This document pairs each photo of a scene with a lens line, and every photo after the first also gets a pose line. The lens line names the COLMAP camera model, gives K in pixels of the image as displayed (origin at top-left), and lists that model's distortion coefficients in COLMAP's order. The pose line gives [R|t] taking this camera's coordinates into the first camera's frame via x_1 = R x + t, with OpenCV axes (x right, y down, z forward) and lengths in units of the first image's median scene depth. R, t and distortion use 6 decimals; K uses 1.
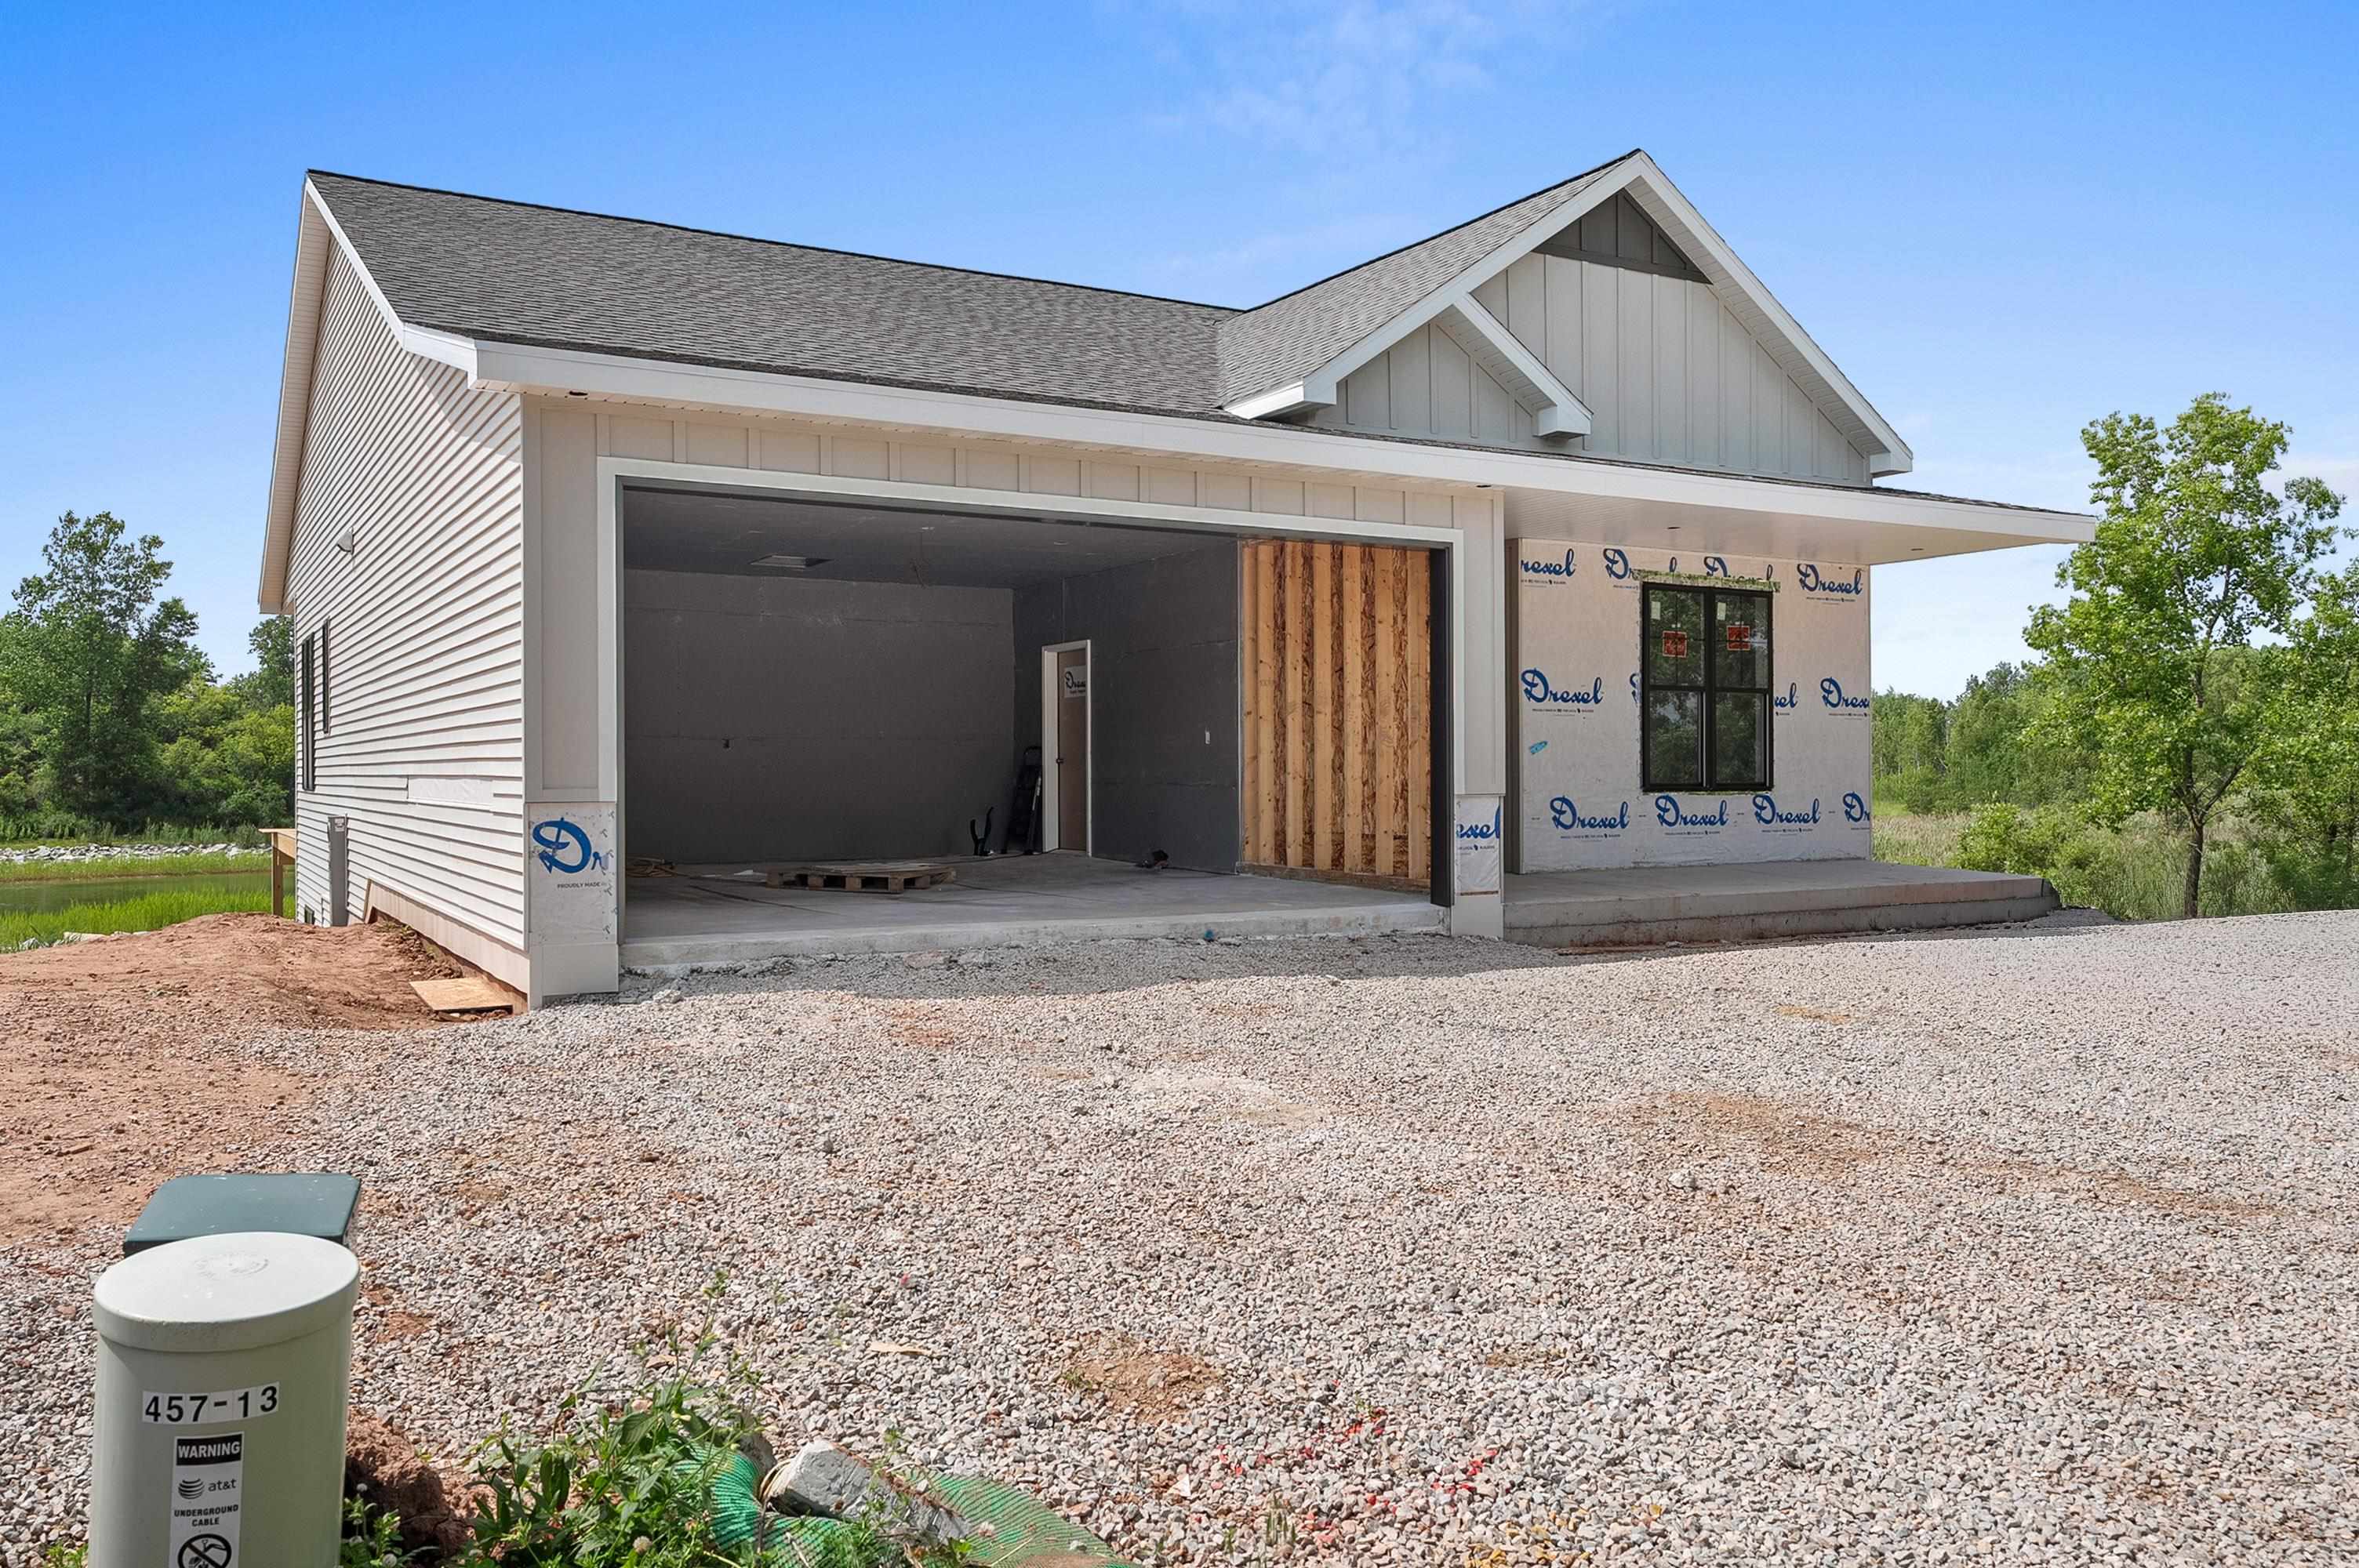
lens RADIAL K [[1818.5, 0, 1177.2], [0, 1818.5, 766.9], [0, 0, 1]] dist [-0.014975, -0.001133]
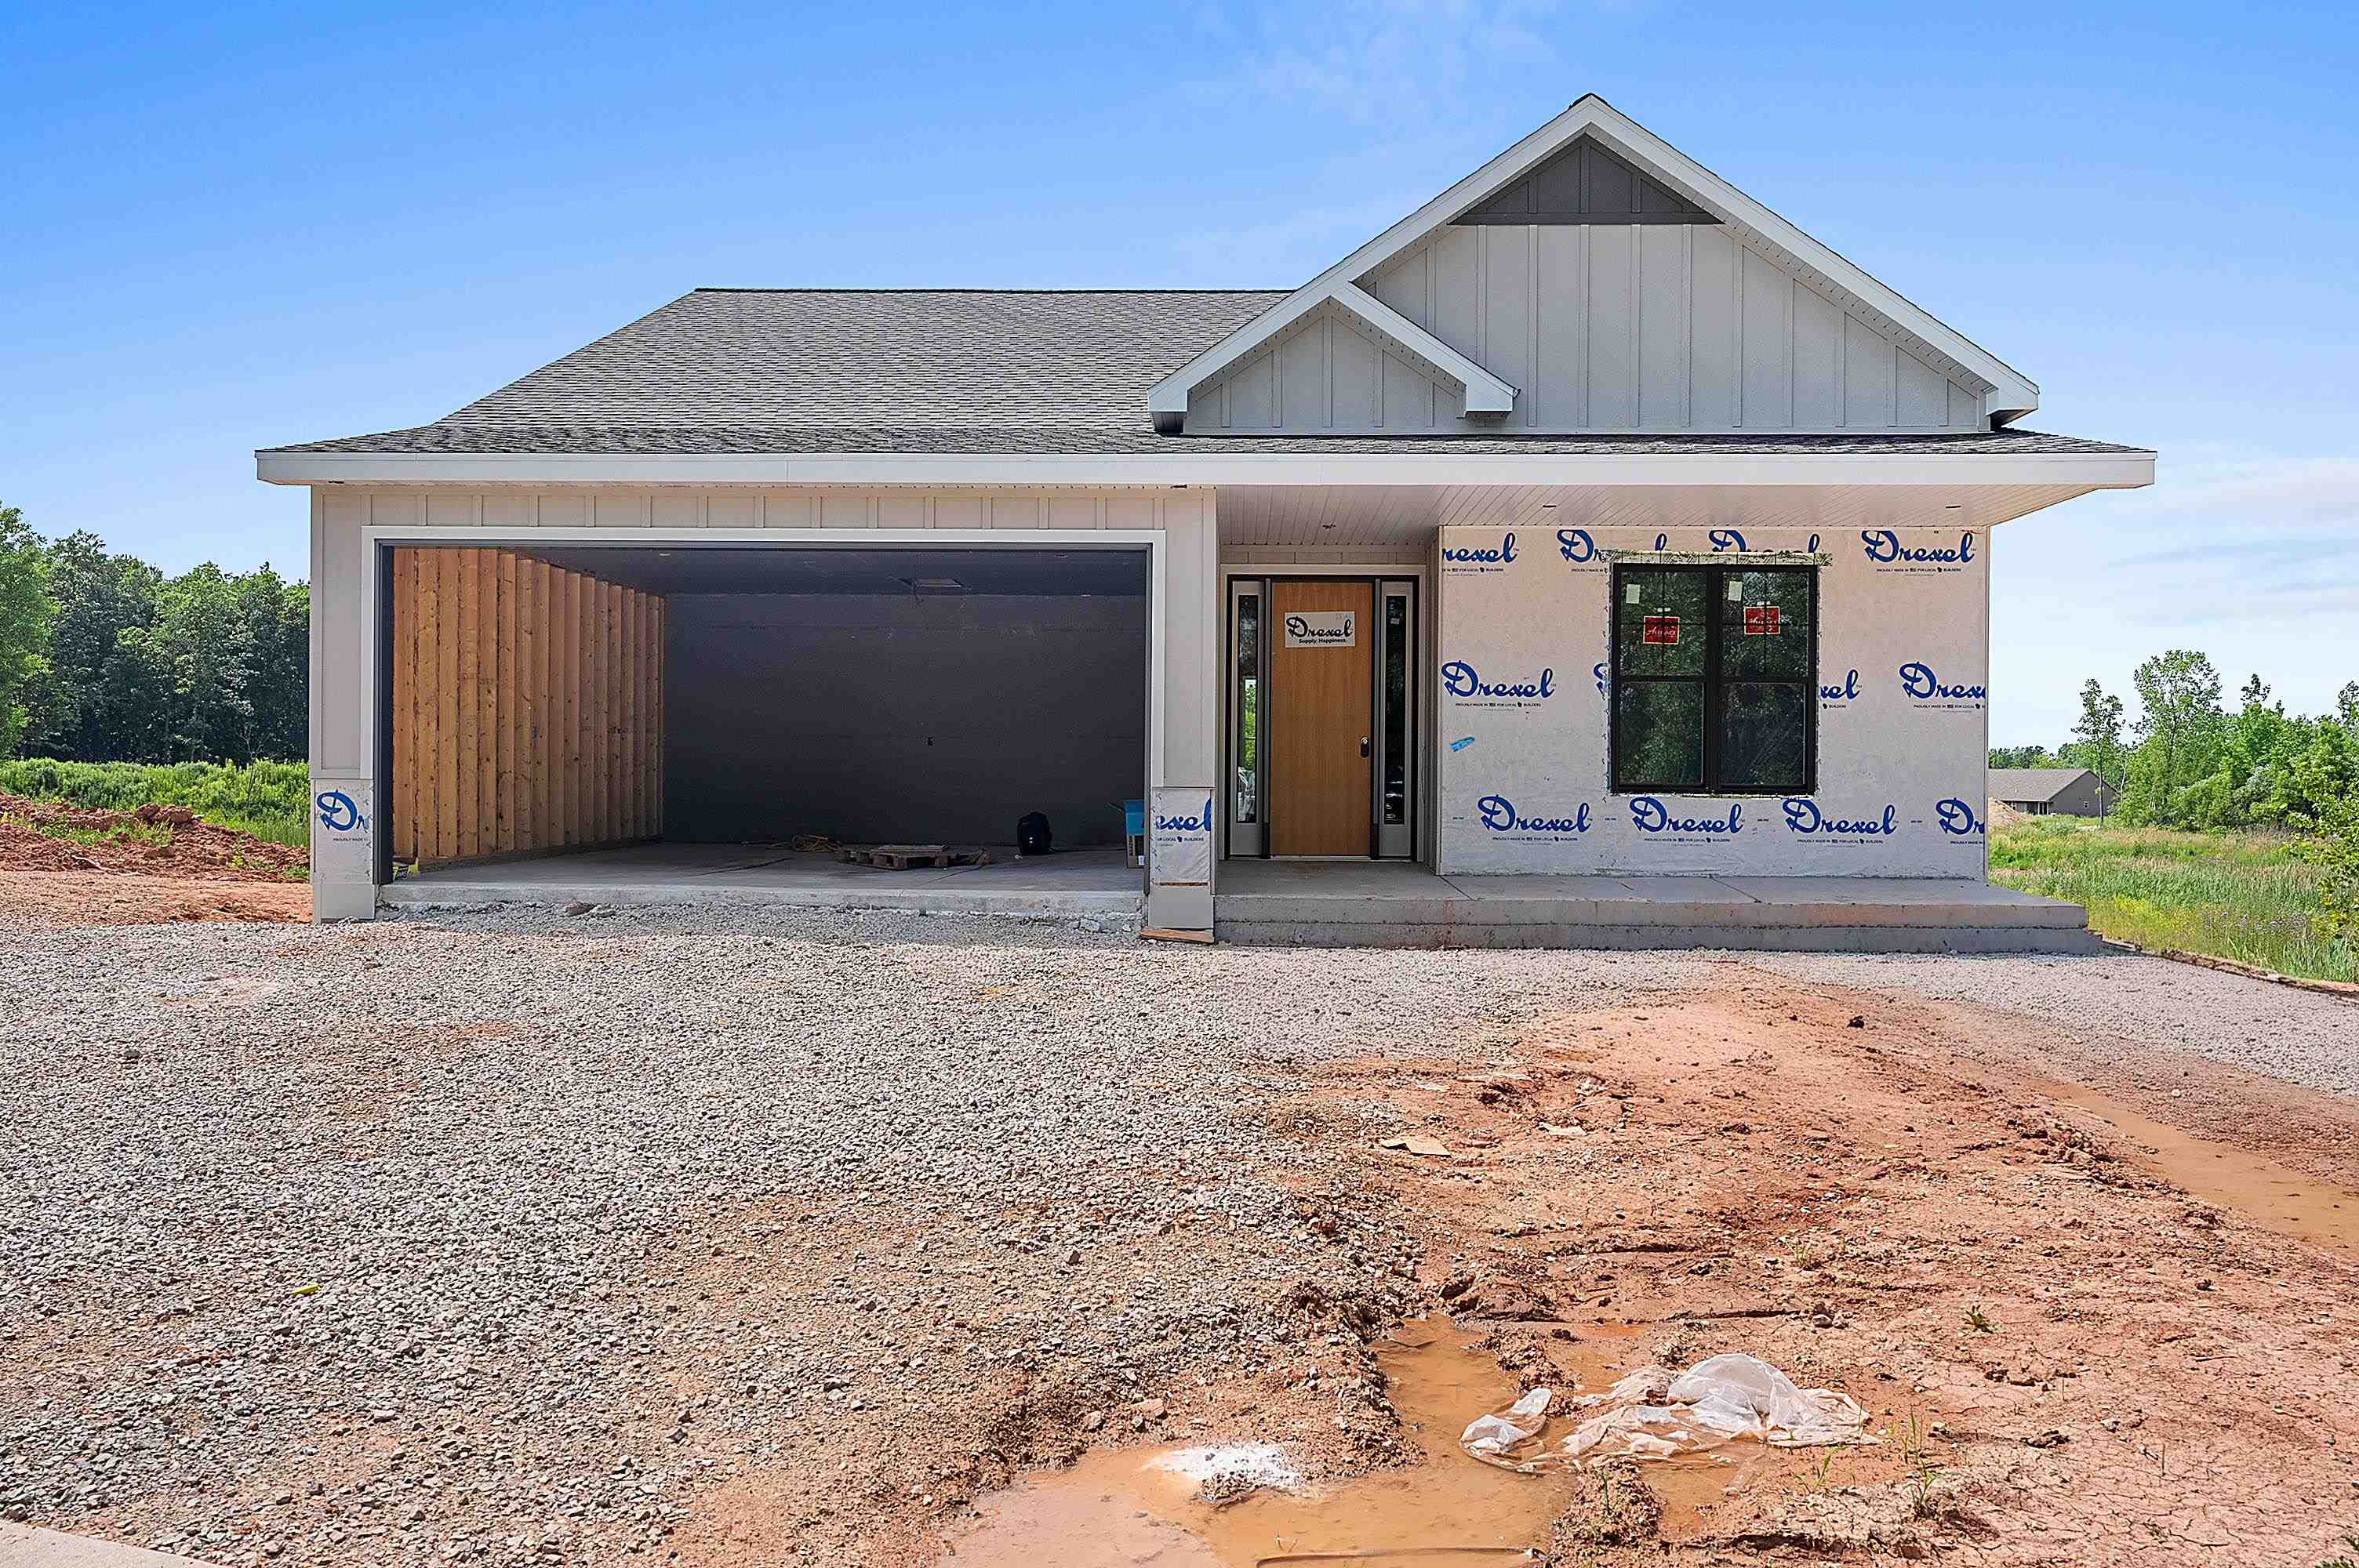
lens RADIAL K [[1878.3, 0, 1168.5], [0, 1878.3, 788.7], [0, 0, 1]] dist [-0.006506, 0.000471]
pose [[0.846432, 0.012977, -0.532339, 0.572329], [-0.008698, 0.999907, 0.010545, 0.003722], [0.532426, -0.004295, 0.846465, 0.077854]]
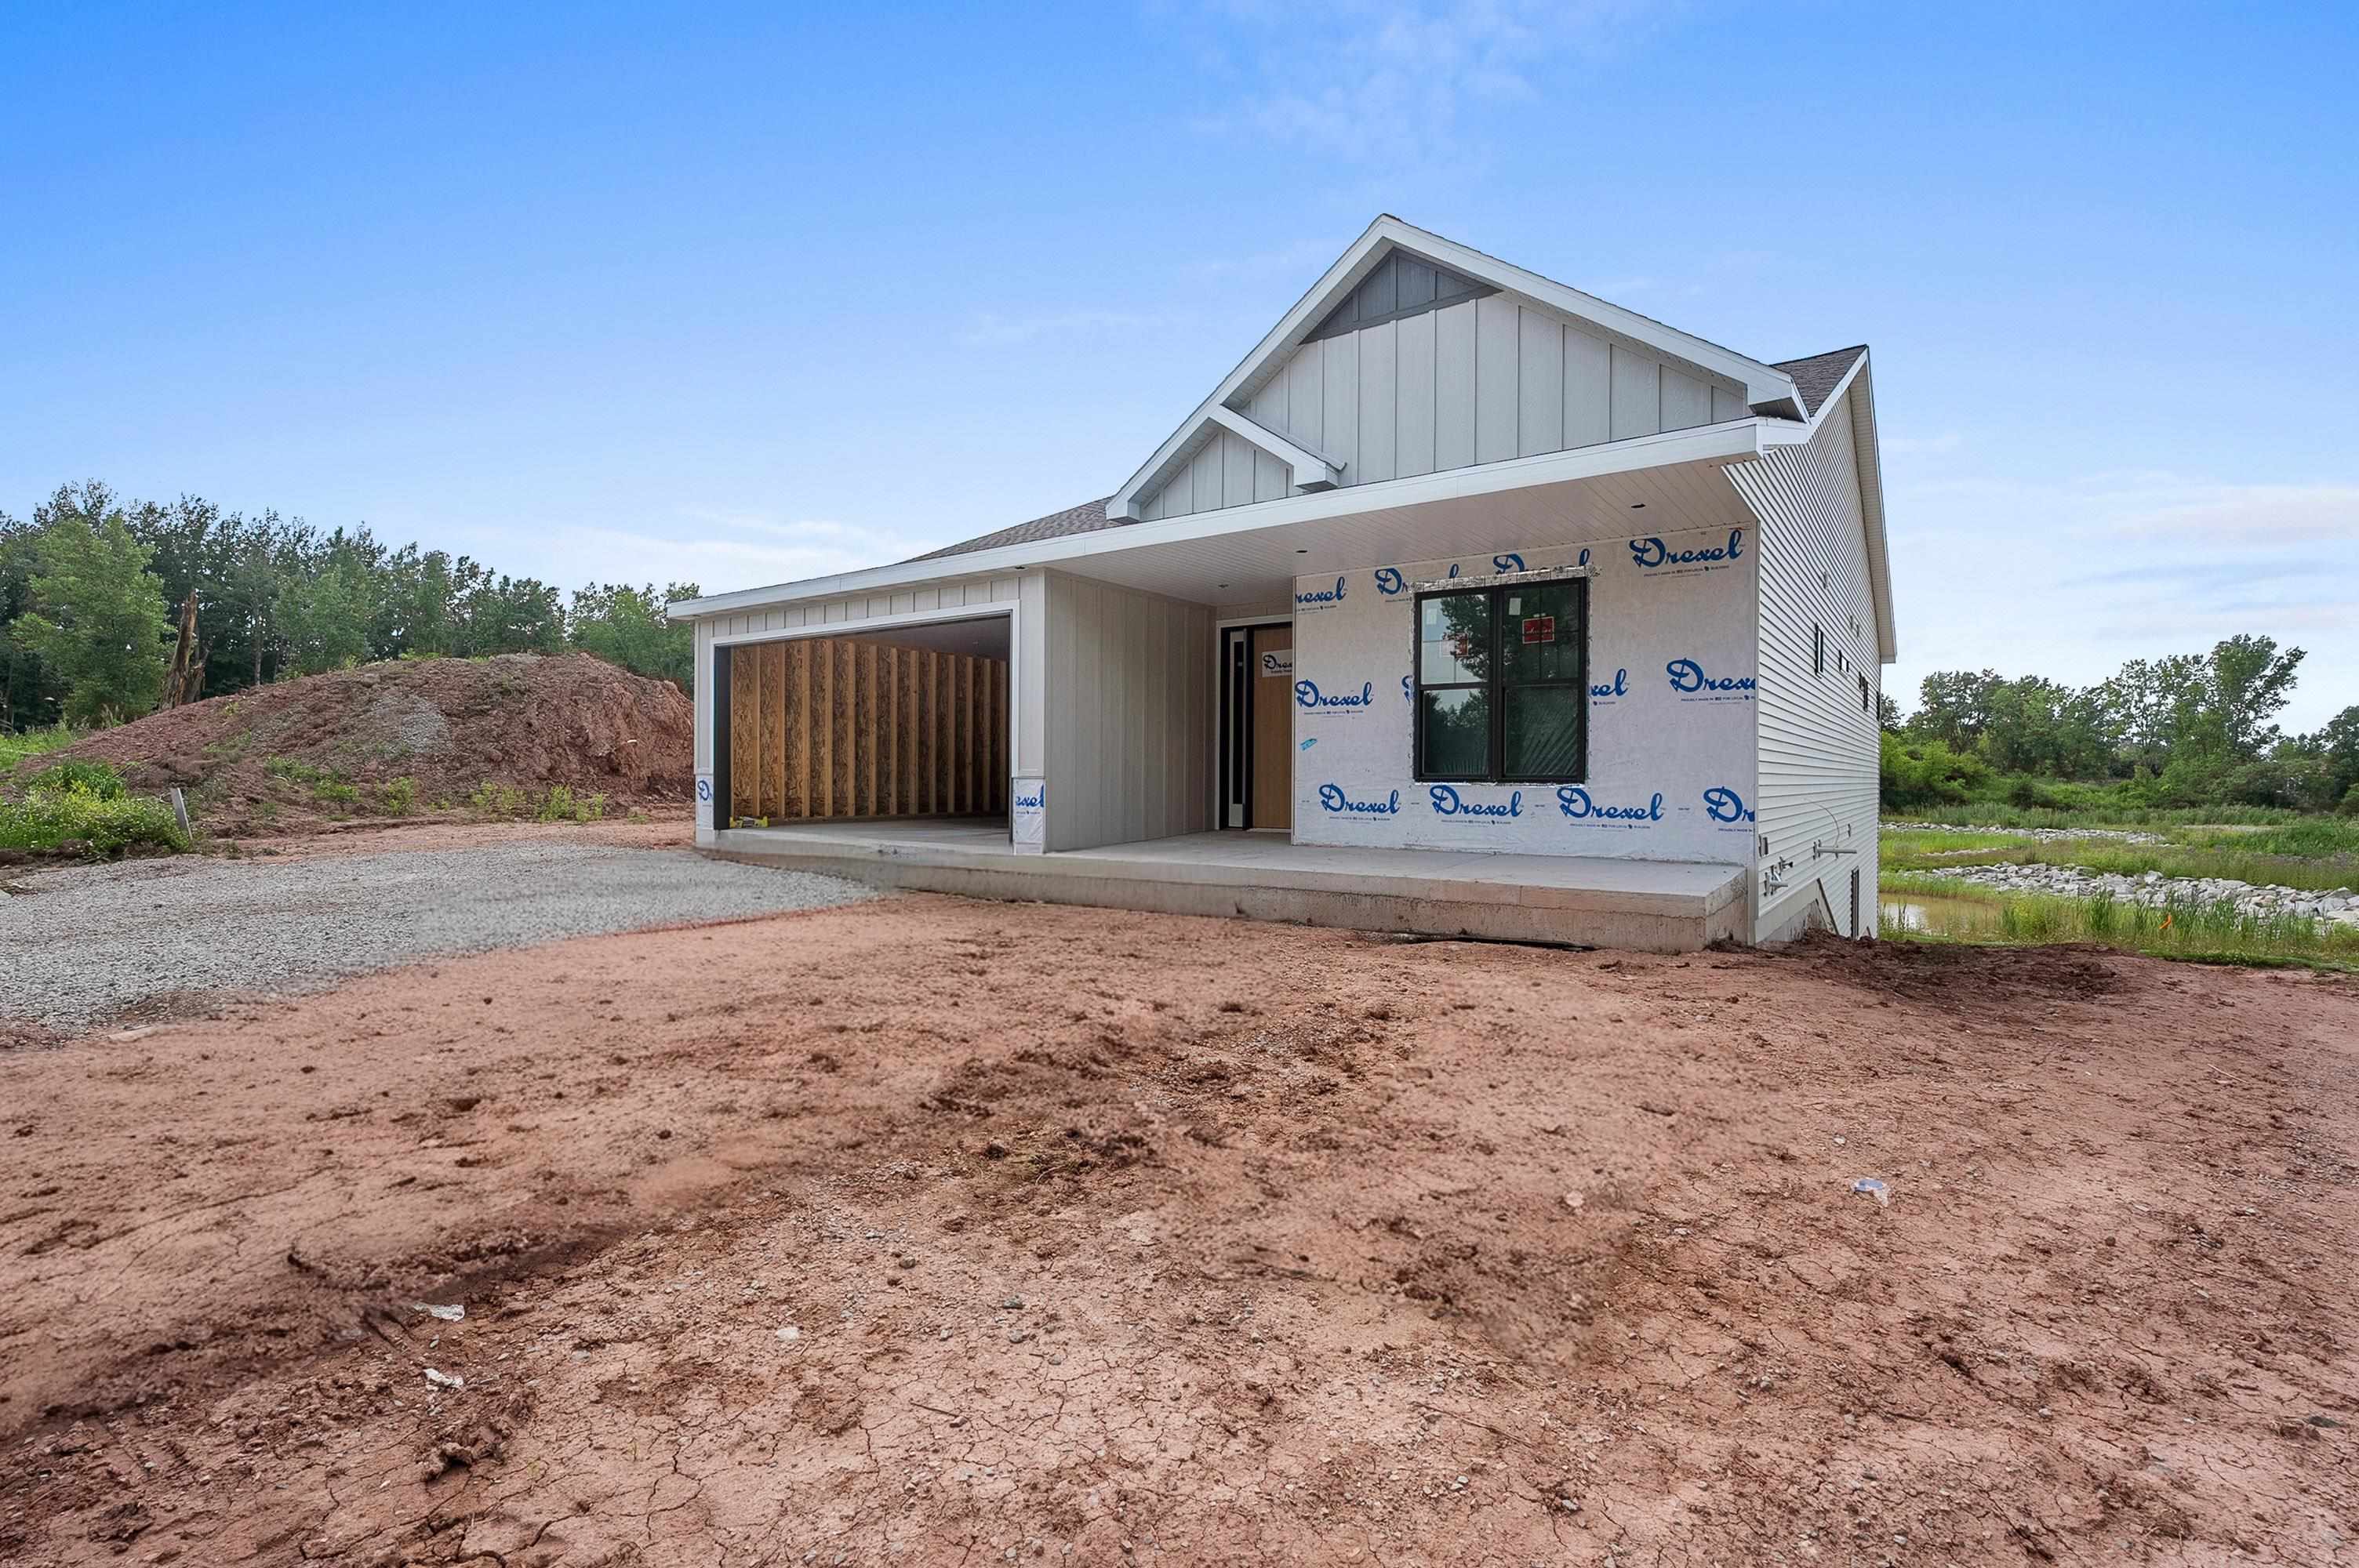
lens RADIAL K [[1077.5, 0, 1171.7], [0, 1077.5, 787.8], [0, 0, 1]] dist [-0.015091, -0.000332]
pose [[0.400783, 0.017352, -0.916009, 0.803042], [-0.003108, 0.999841, 0.017580, 0.006403], [0.916168, -0.004198, 0.400773, 0.597896]]
